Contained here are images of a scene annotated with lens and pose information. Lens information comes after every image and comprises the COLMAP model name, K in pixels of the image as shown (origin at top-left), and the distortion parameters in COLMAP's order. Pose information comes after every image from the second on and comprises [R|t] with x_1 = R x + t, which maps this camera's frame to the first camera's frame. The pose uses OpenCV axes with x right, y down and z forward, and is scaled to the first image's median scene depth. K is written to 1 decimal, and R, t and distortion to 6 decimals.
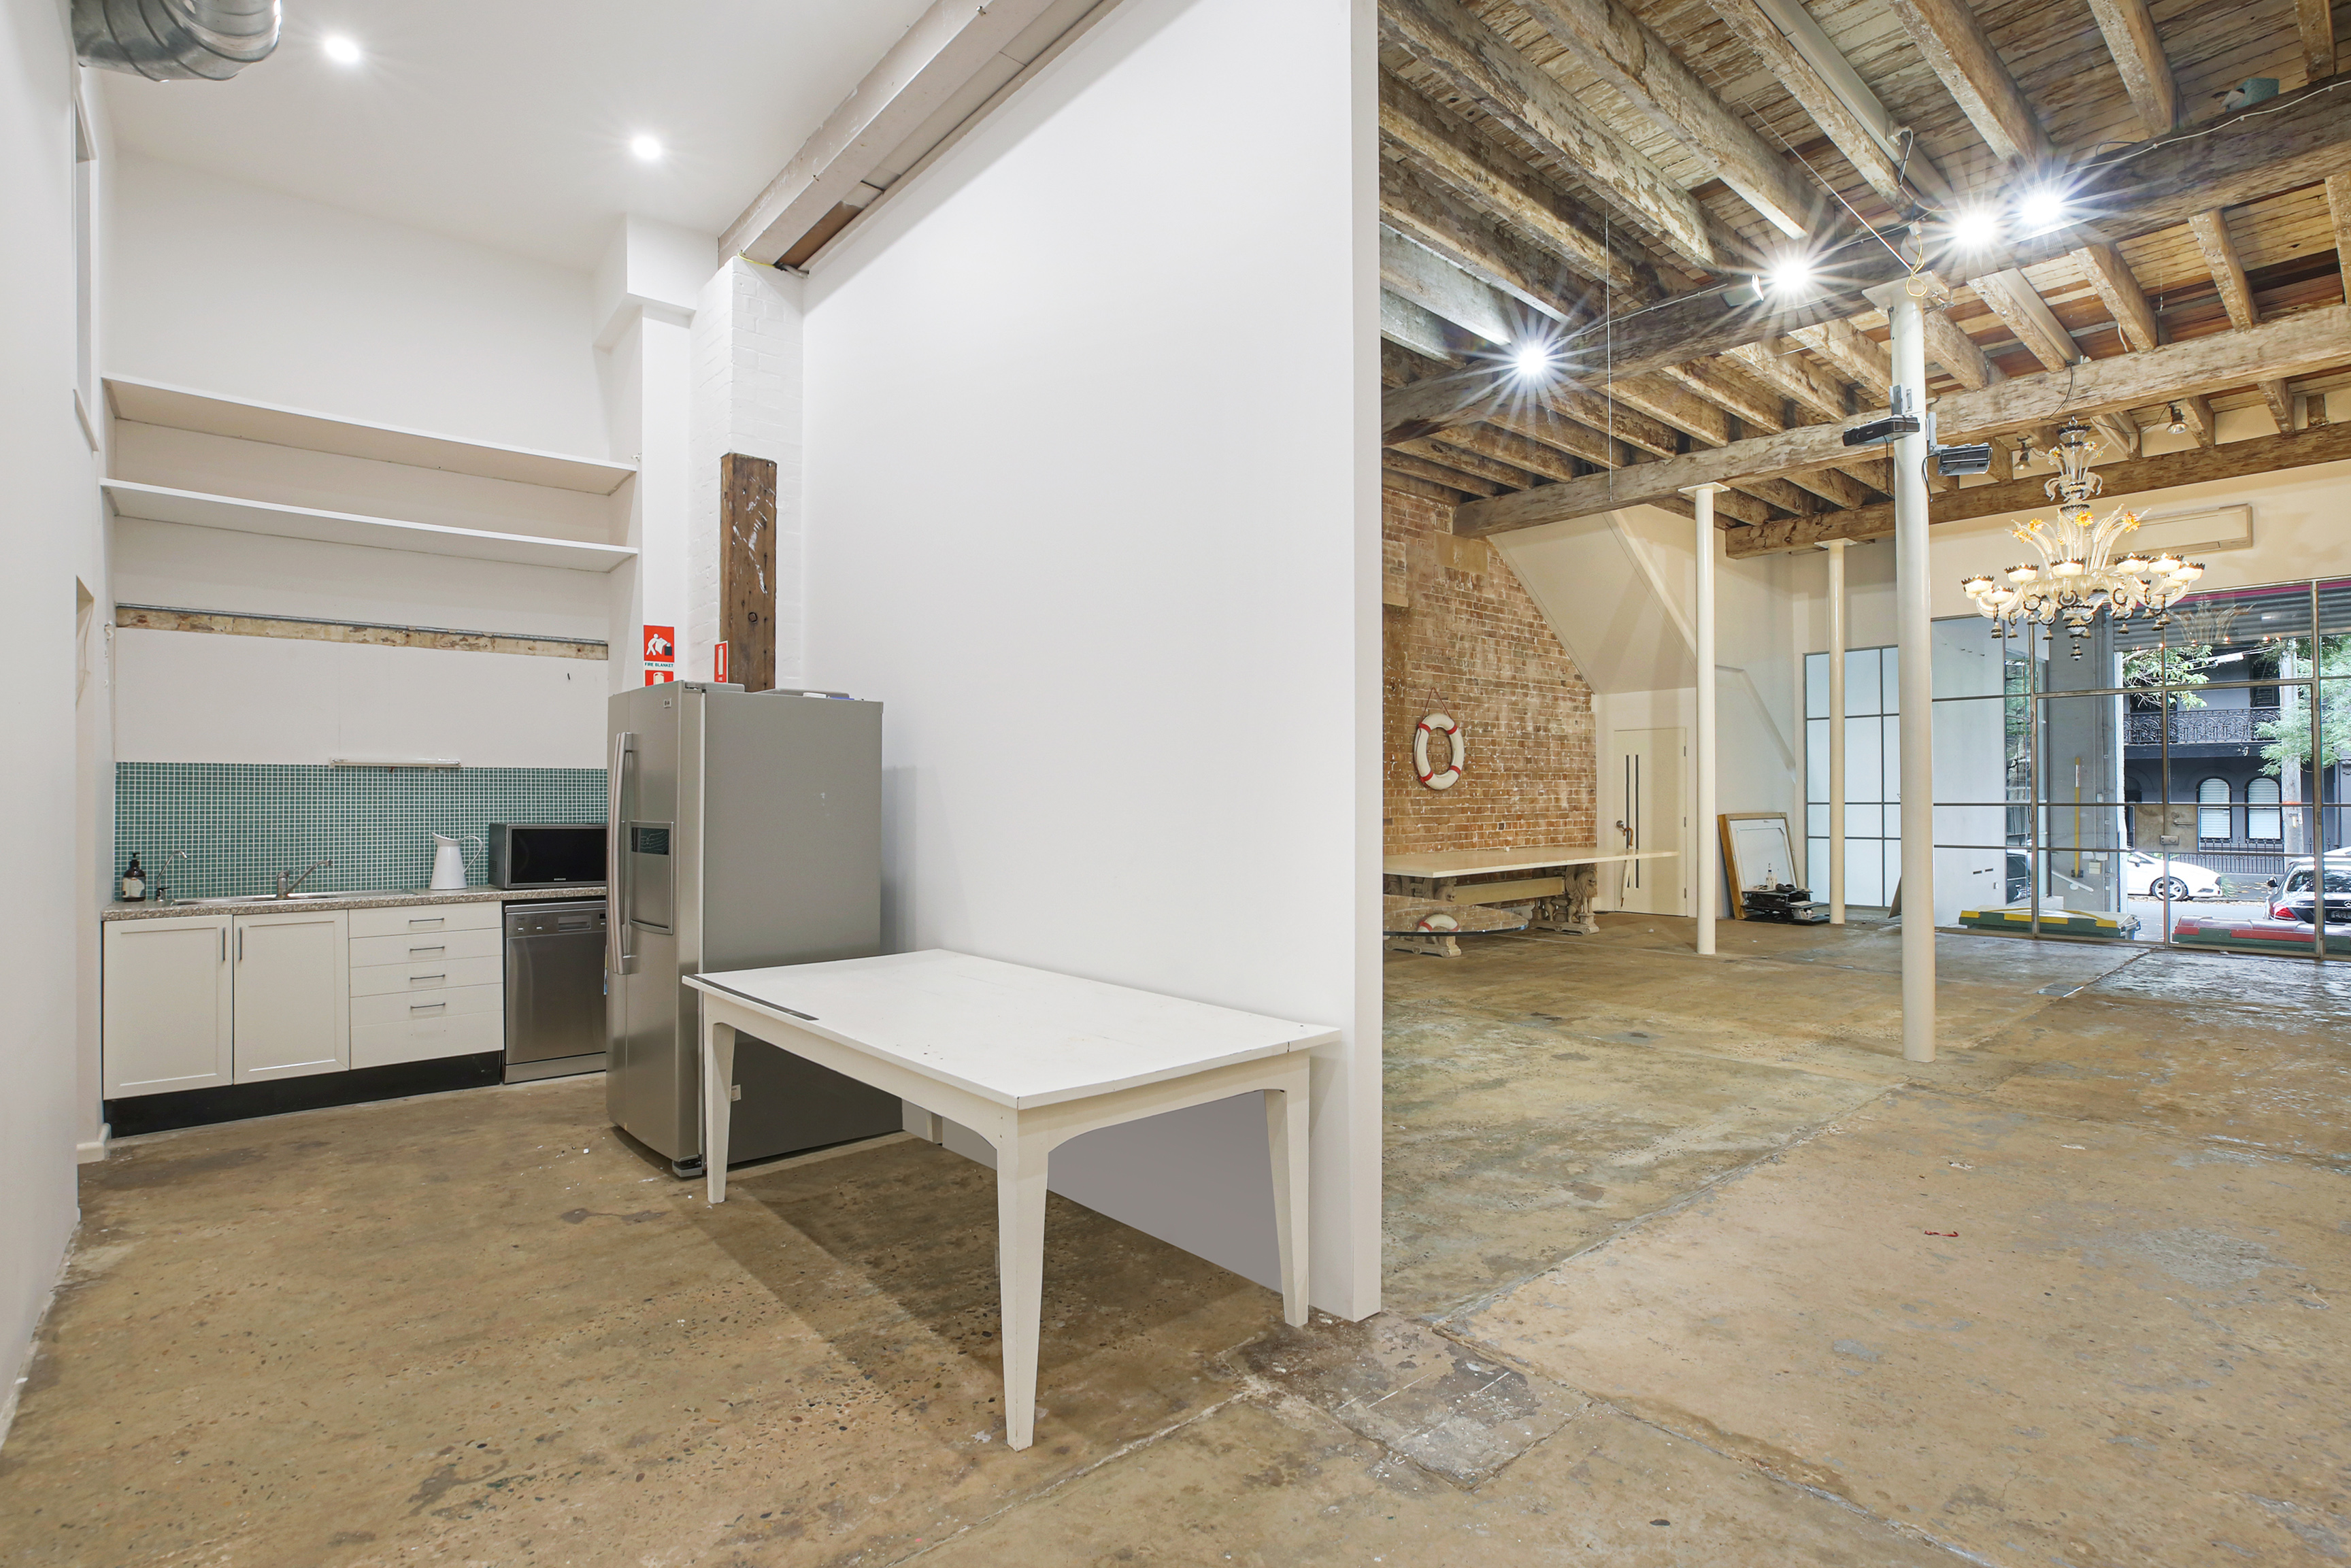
lens RADIAL K [[1116.8, 0, 1173.5], [0, 1116.8, 789.7], [0, 0, 1]] dist [-0.053963, 0.019967]
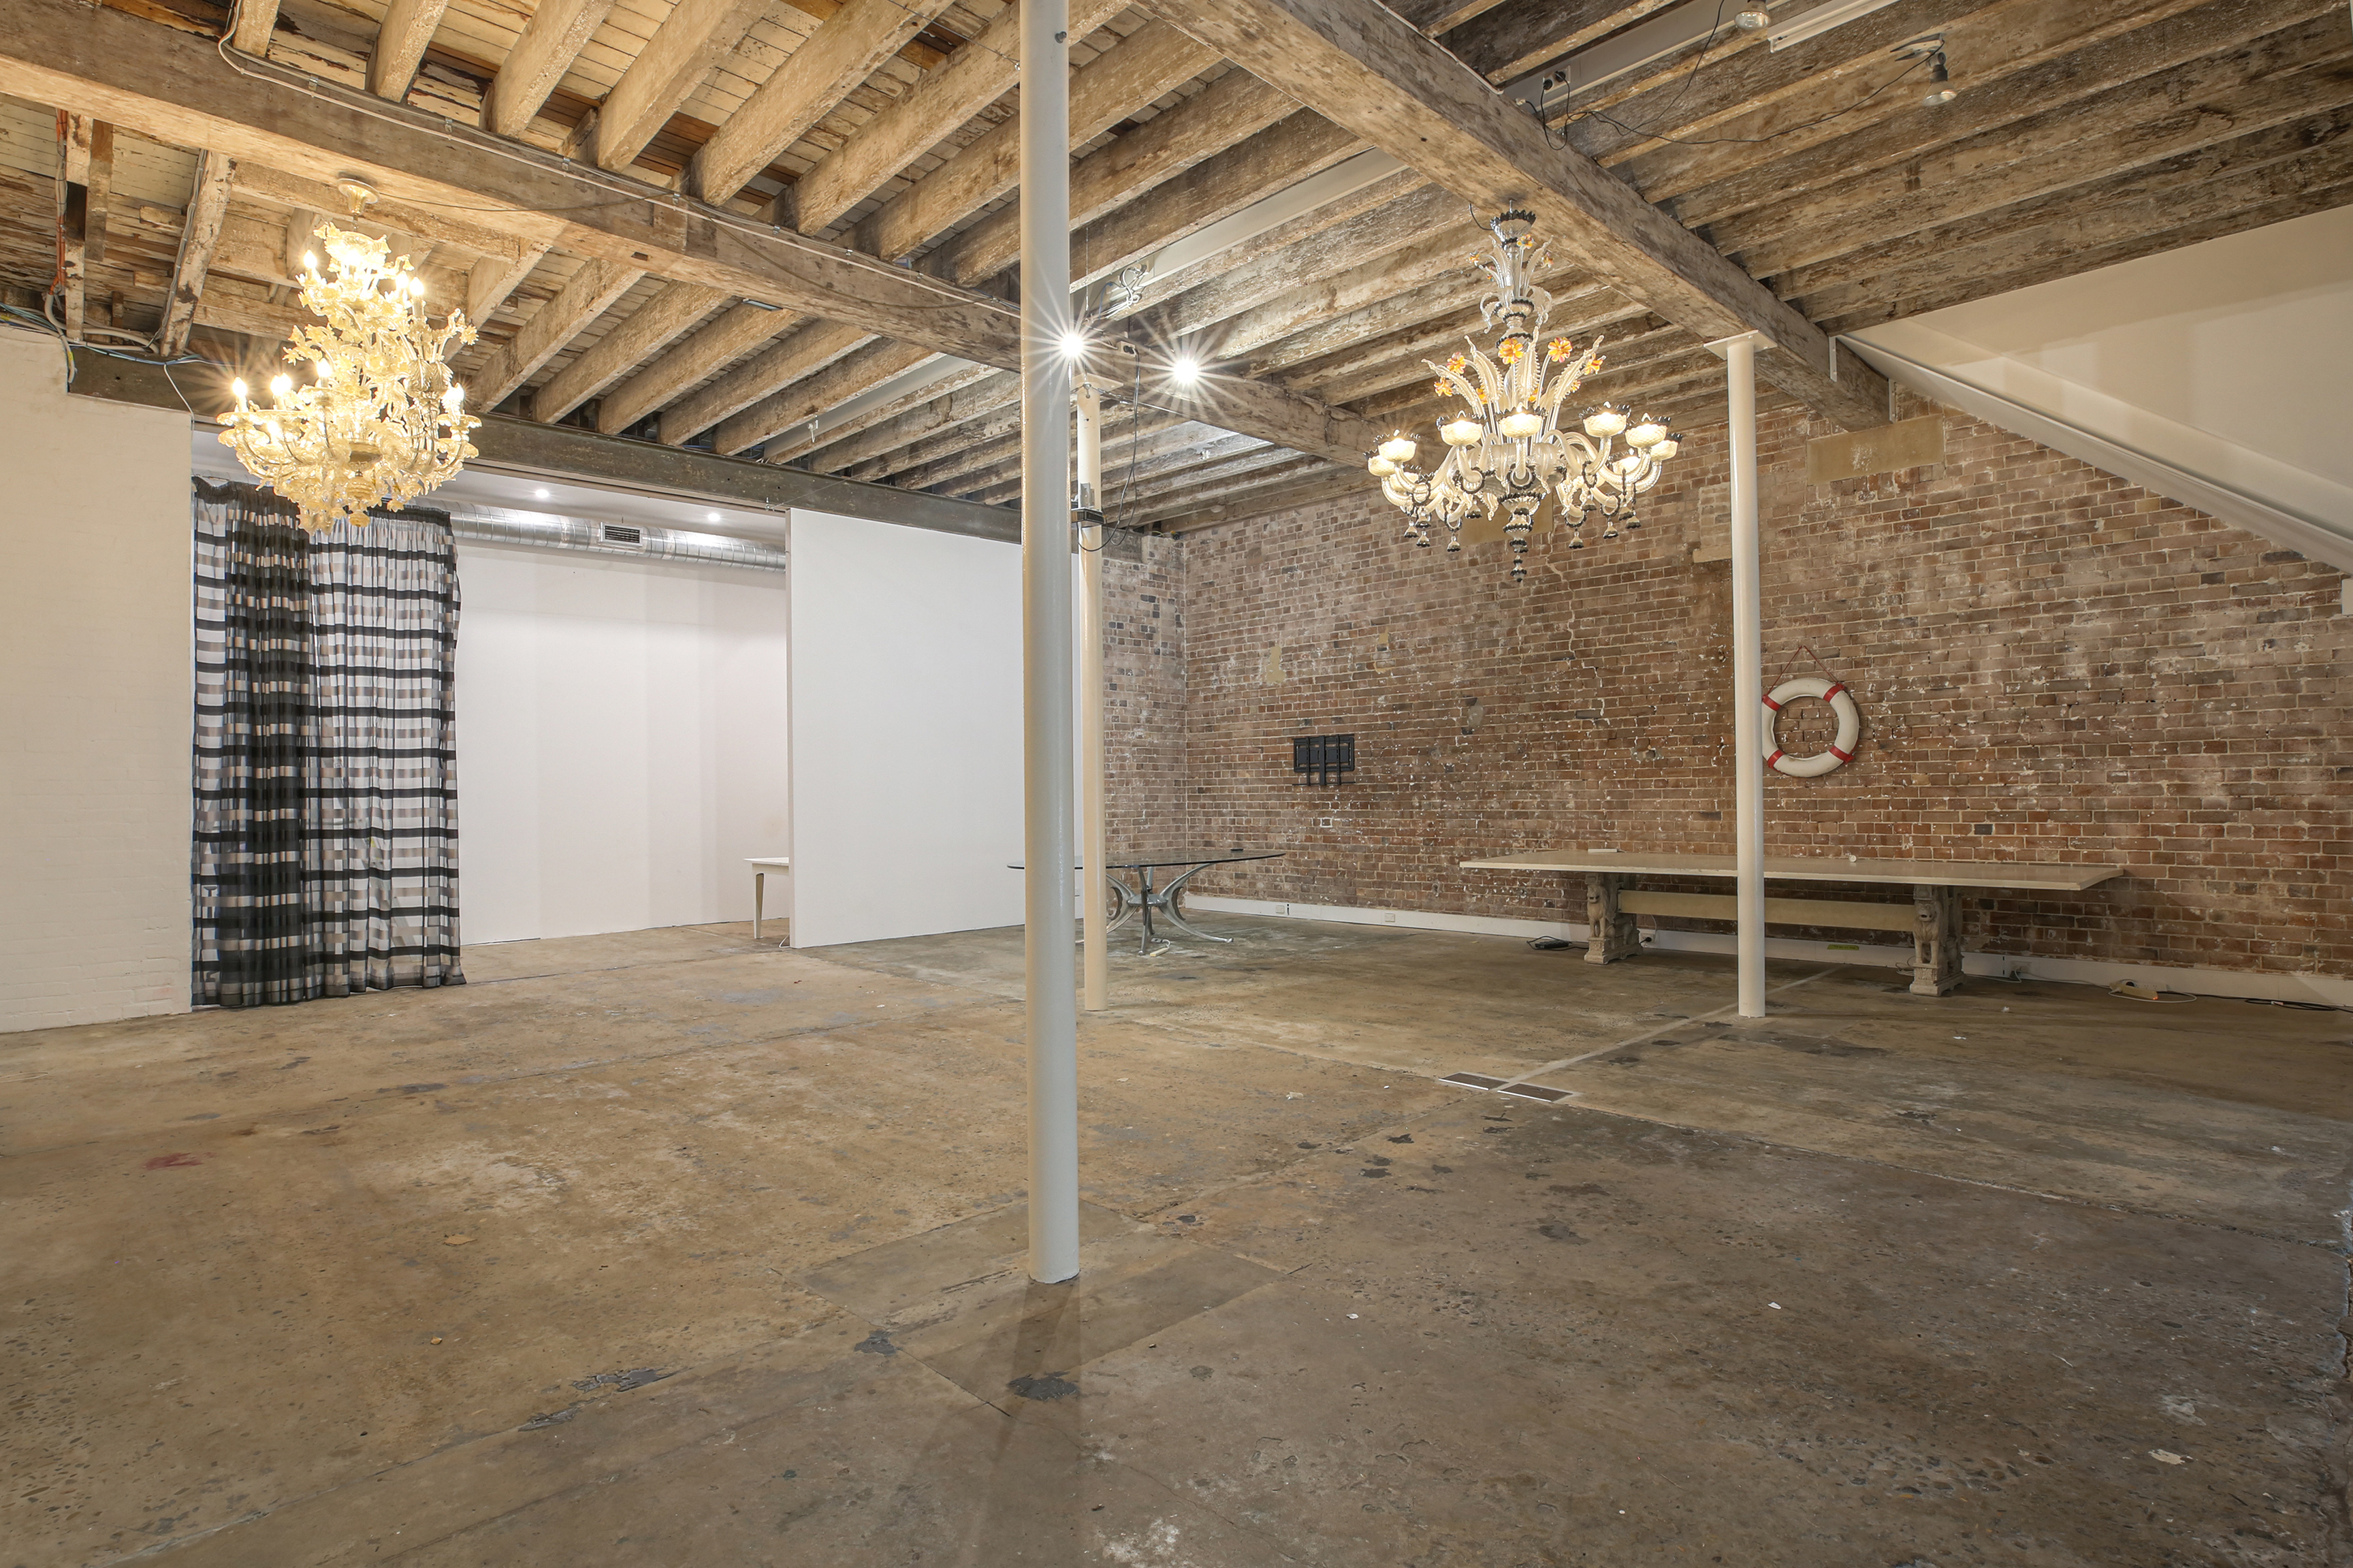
lens RADIAL K [[1117.7, 0, 1174.5], [0, 1117.7, 789.7], [0, 0, 1]] dist [-0.053963, 0.019967]
pose [[0.085335, 0.001351, -0.996351, 0.976014], [0.018416, 0.999826, 0.002933, -0.001508], [0.996182, -0.018599, 0.085295, 0.501642]]
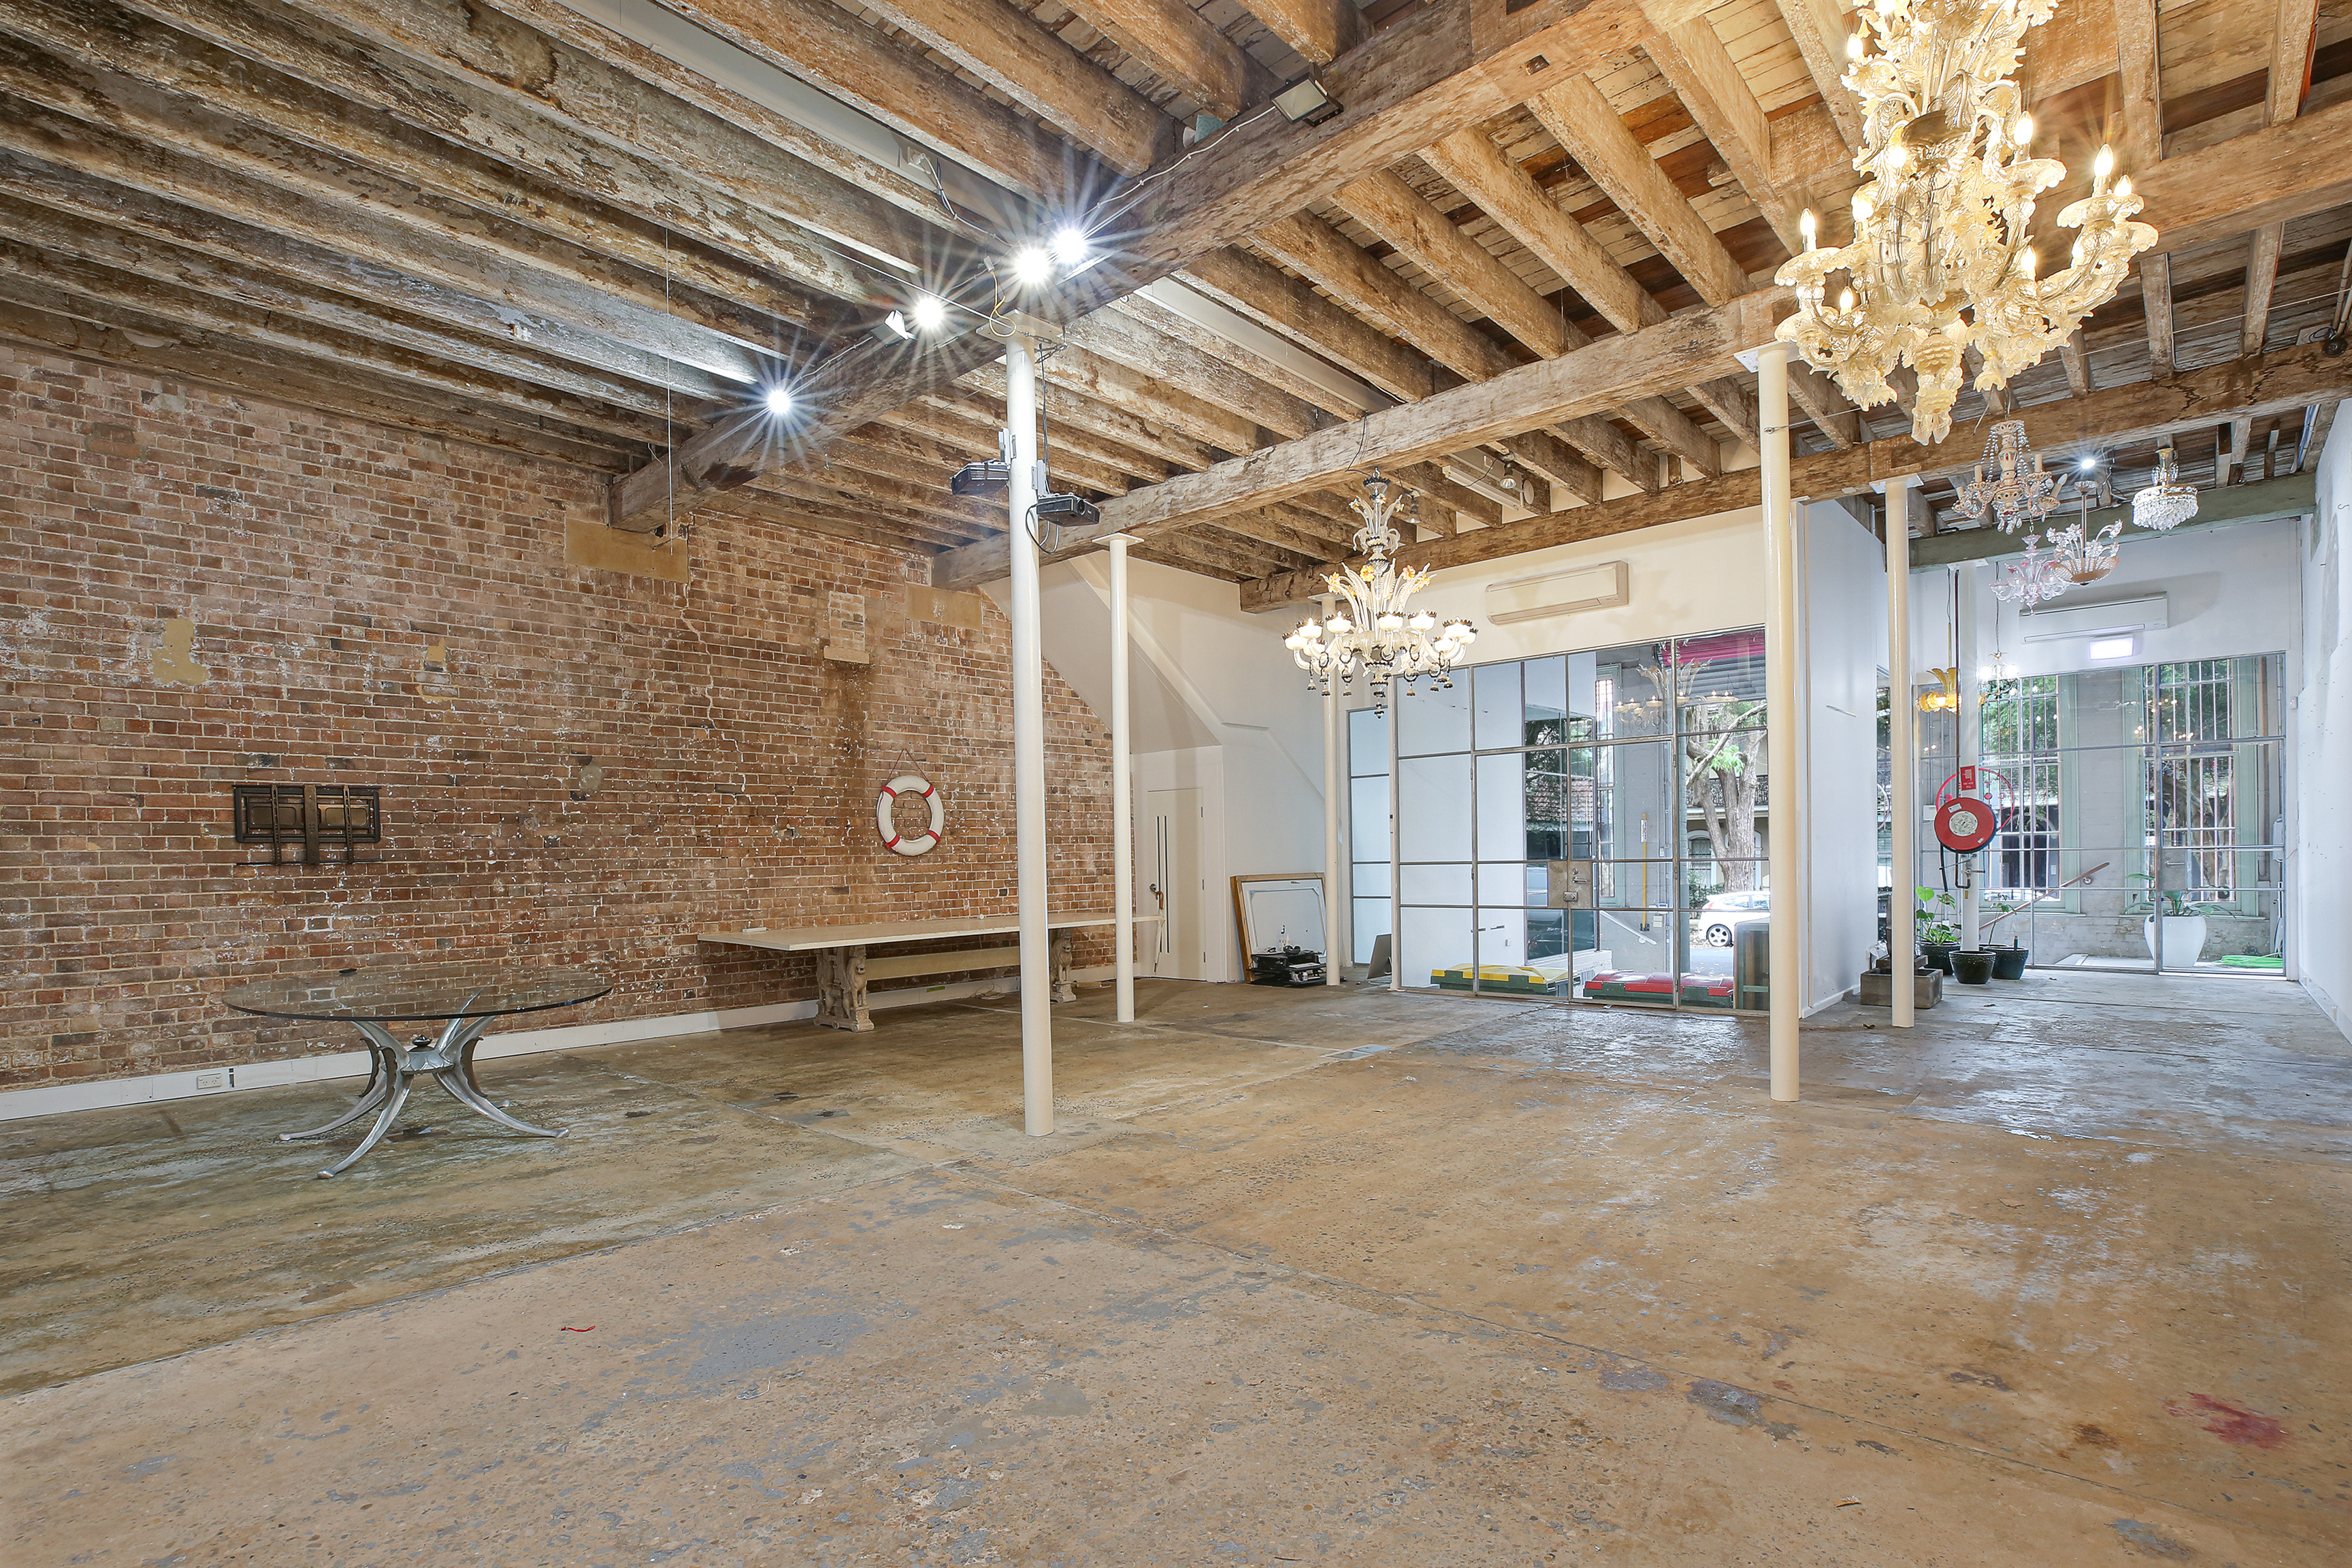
lens RADIAL K [[1164.8, 0, 1153.6], [0, 1164.8, 882.2], [0, 0, 1]] dist [-0.028487, 0.002116]
pose [[0.992617, -0.016687, 0.120137, 0.327926], [0.013612, 0.999559, 0.026375, -0.000733], [-0.120524, -0.024545, 0.992407, -0.016174]]
